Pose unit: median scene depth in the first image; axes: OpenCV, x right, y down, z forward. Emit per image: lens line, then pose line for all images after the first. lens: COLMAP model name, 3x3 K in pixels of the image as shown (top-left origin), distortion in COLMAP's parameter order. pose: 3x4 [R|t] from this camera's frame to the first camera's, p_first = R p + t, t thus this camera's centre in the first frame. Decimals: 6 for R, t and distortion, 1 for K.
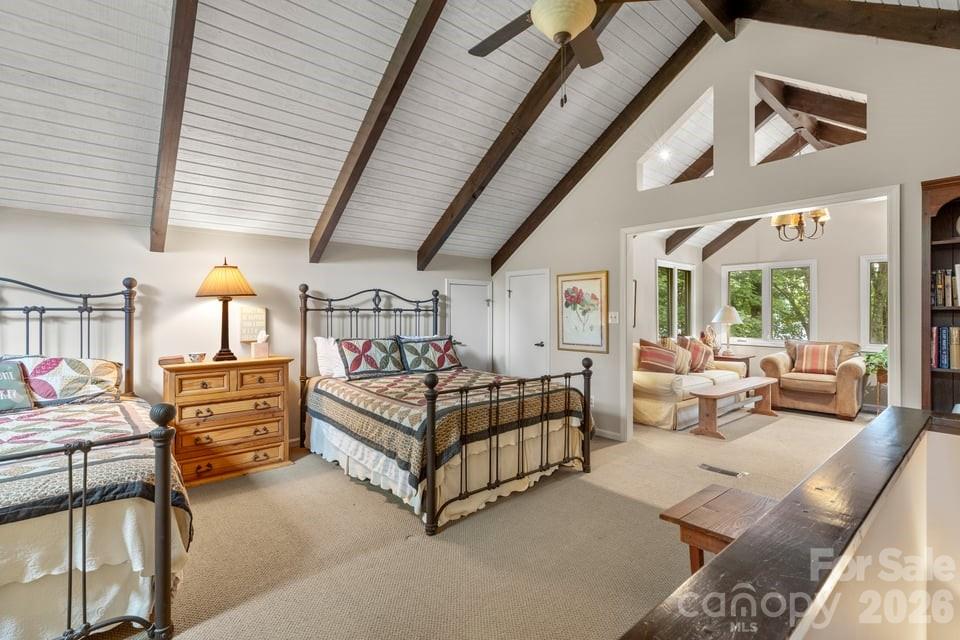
lens RADIAL K [[429.5, 0, 479.8], [0, 429.5, 317.7], [0, 0, 1]] dist [0.001627, 0.000474]
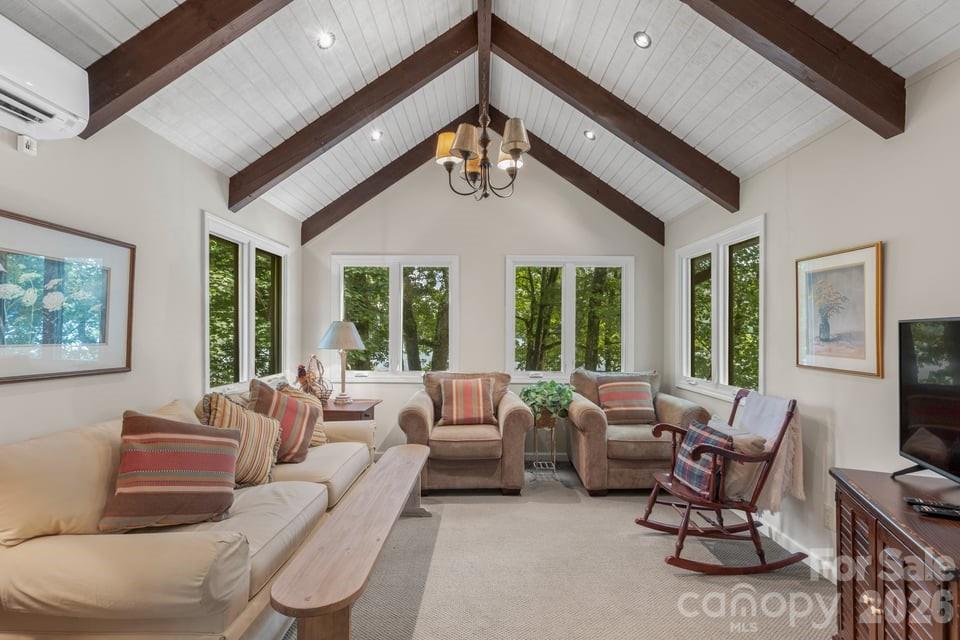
lens RADIAL K [[429.5, 0, 479.8], [0, 429.5, 317.7], [0, 0, 1]] dist [0.001627, 0.000474]
pose [[0.636577, 0.019653, 0.770963, 0.282815], [0.009813, 0.999388, -0.033578, -0.009591], [-0.771151, 0.028940, 0.635994, 0.561928]]
